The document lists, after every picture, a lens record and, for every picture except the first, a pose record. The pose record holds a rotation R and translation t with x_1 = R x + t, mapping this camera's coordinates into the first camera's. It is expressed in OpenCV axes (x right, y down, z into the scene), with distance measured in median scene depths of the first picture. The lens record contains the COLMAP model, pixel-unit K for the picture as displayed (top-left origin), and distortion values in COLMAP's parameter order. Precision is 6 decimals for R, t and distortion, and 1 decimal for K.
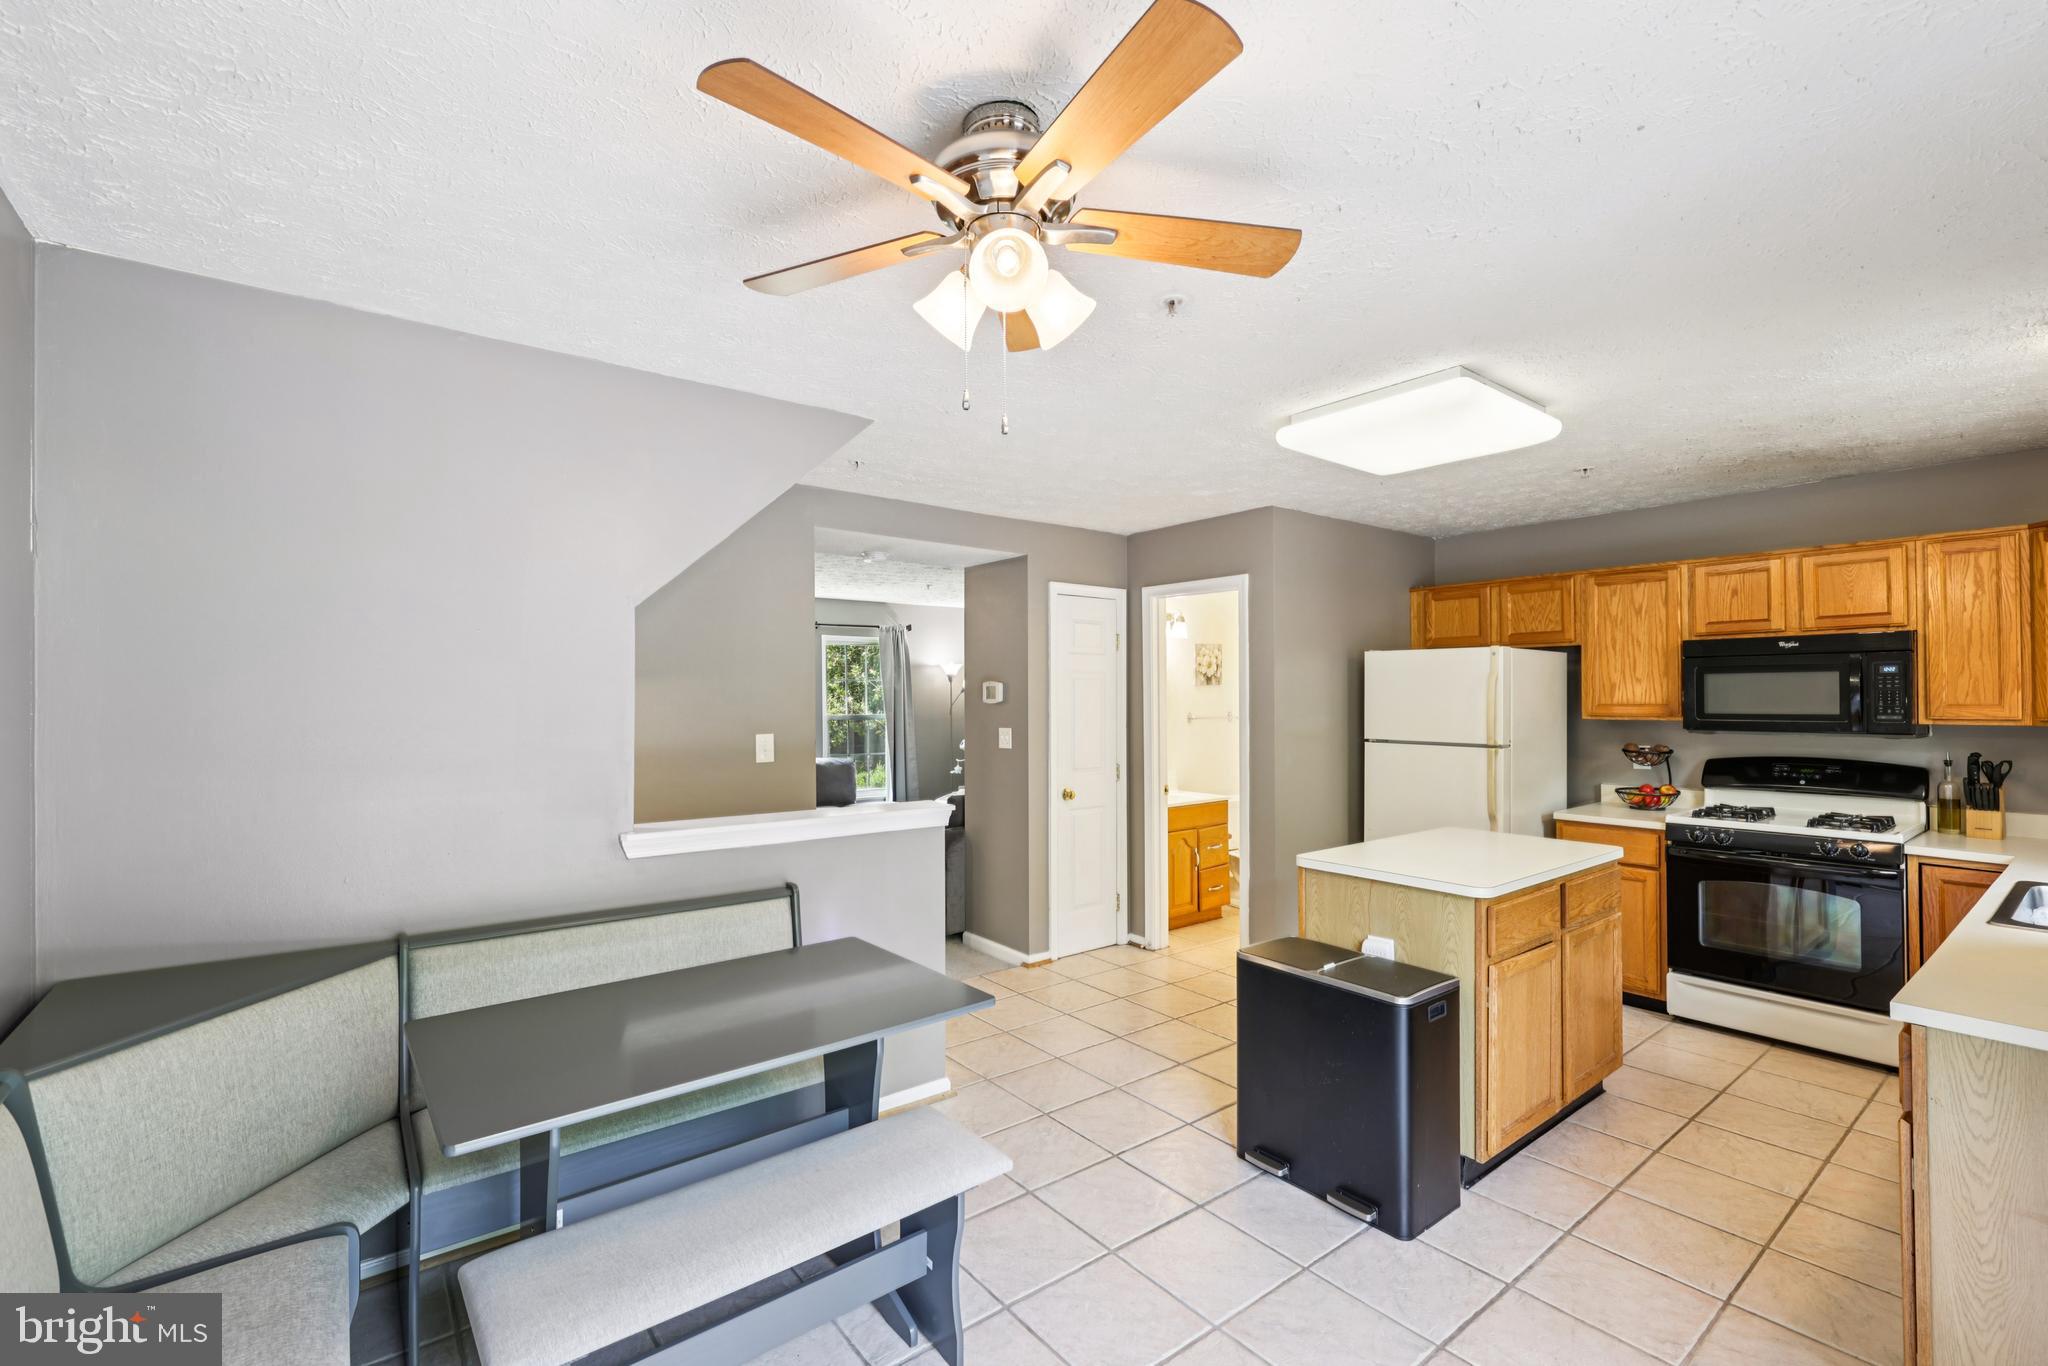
lens RADIAL K [[875.7, 0, 1026.4], [0, 875.7, 689.5], [0, 0, 1]] dist [-0.003846, 0.001060]
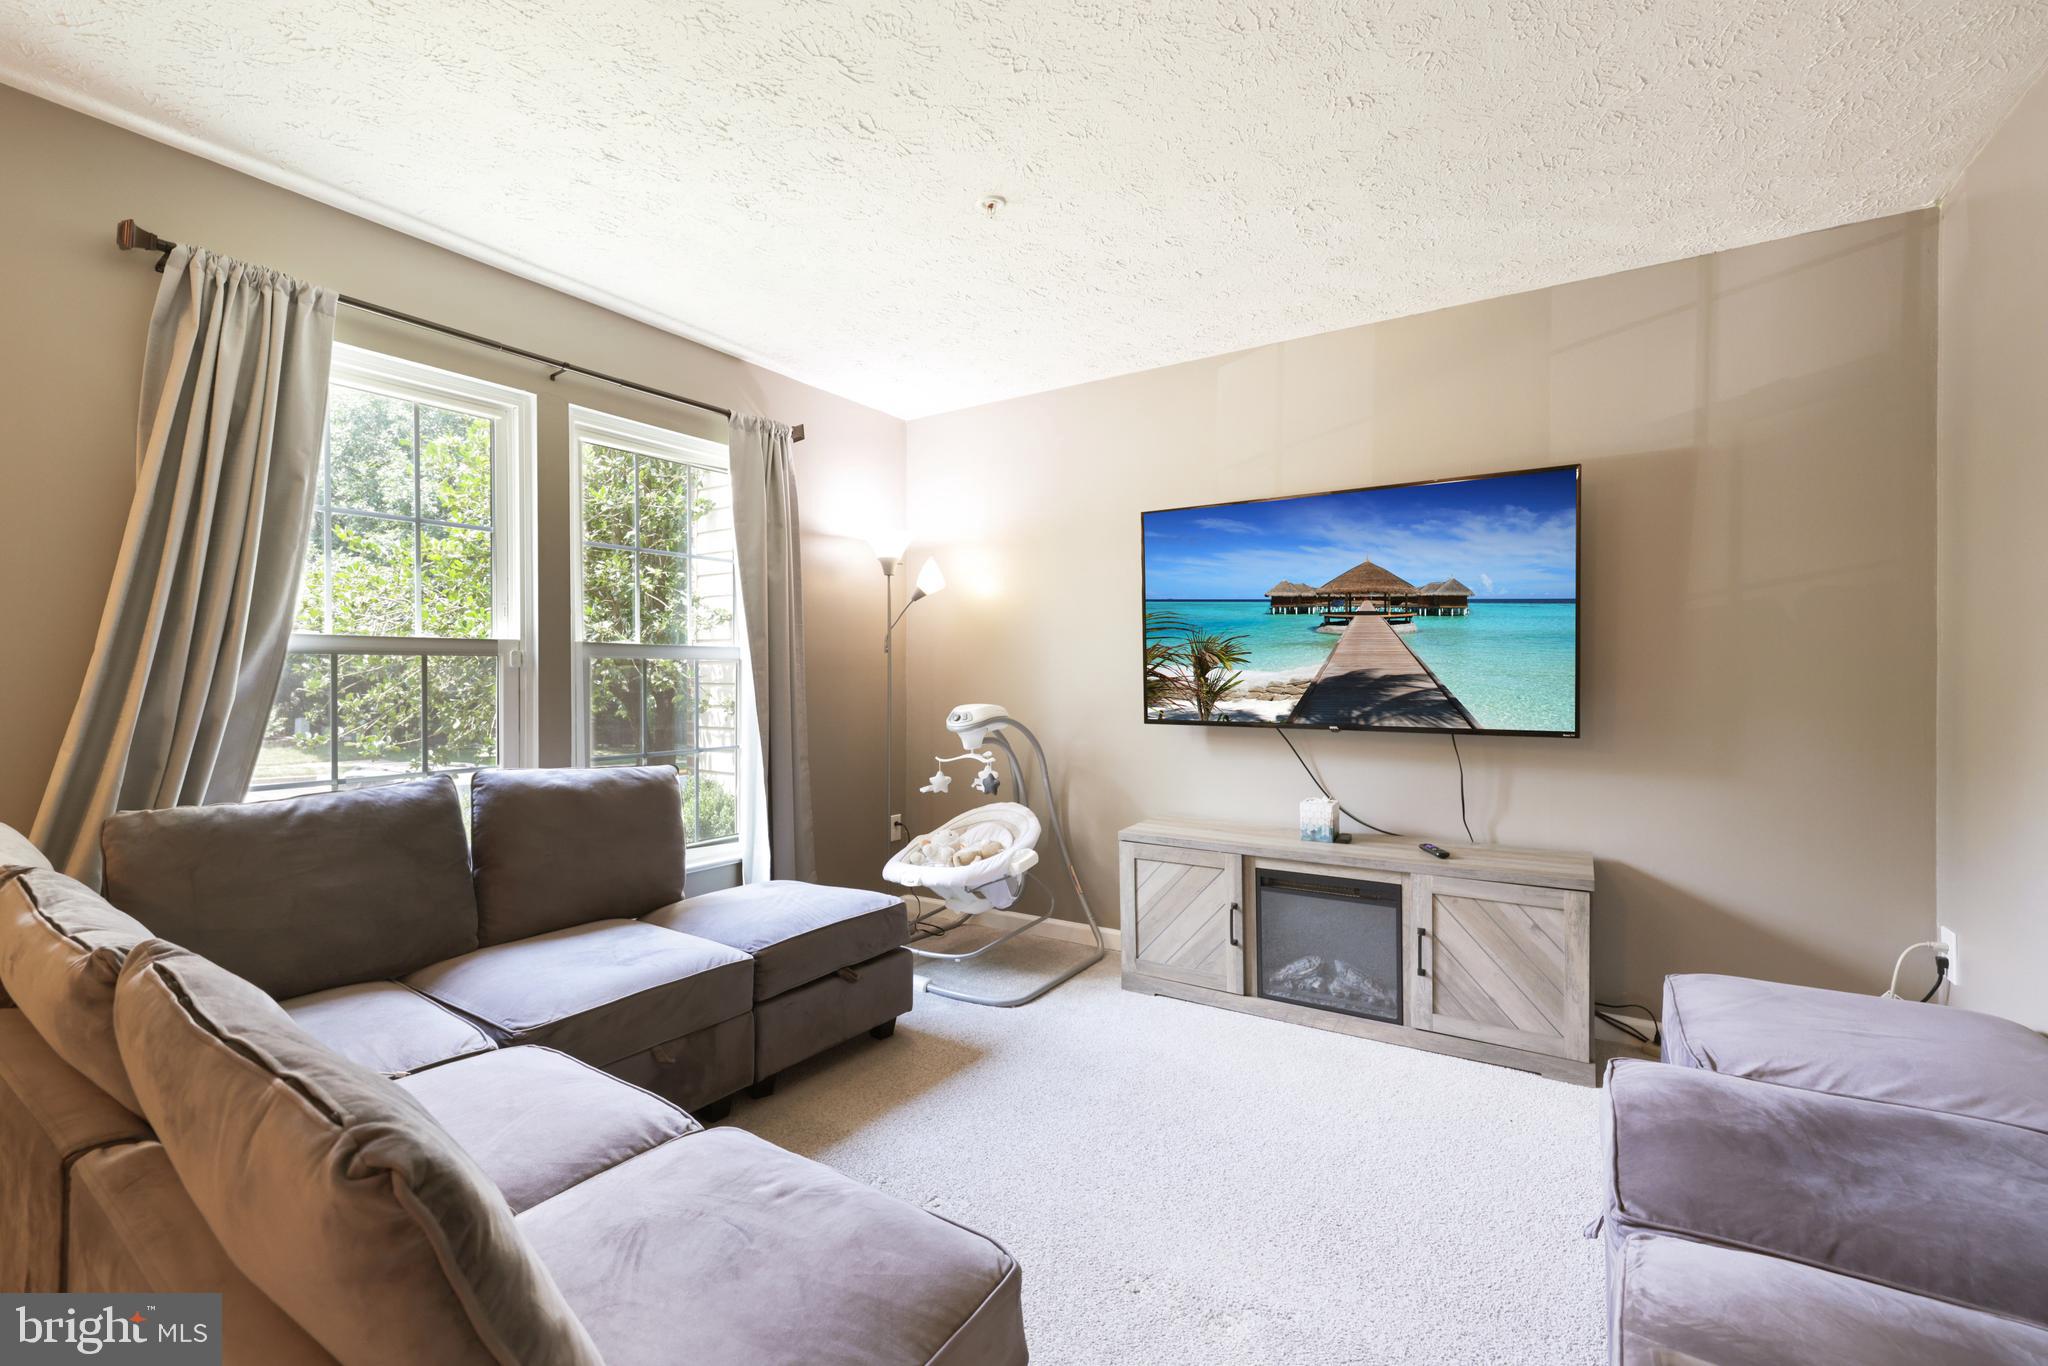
lens RADIAL K [[875.7, 0, 1030.9], [0, 875.7, 678.8], [0, 0, 1]] dist [-0.003846, 0.001060]
pose [[0.945229, 0.004868, 0.326371, -0.362408], [-0.005988, 0.999979, 0.002426, 0.091132], [-0.326352, -0.004248, 0.945239, 1.287556]]
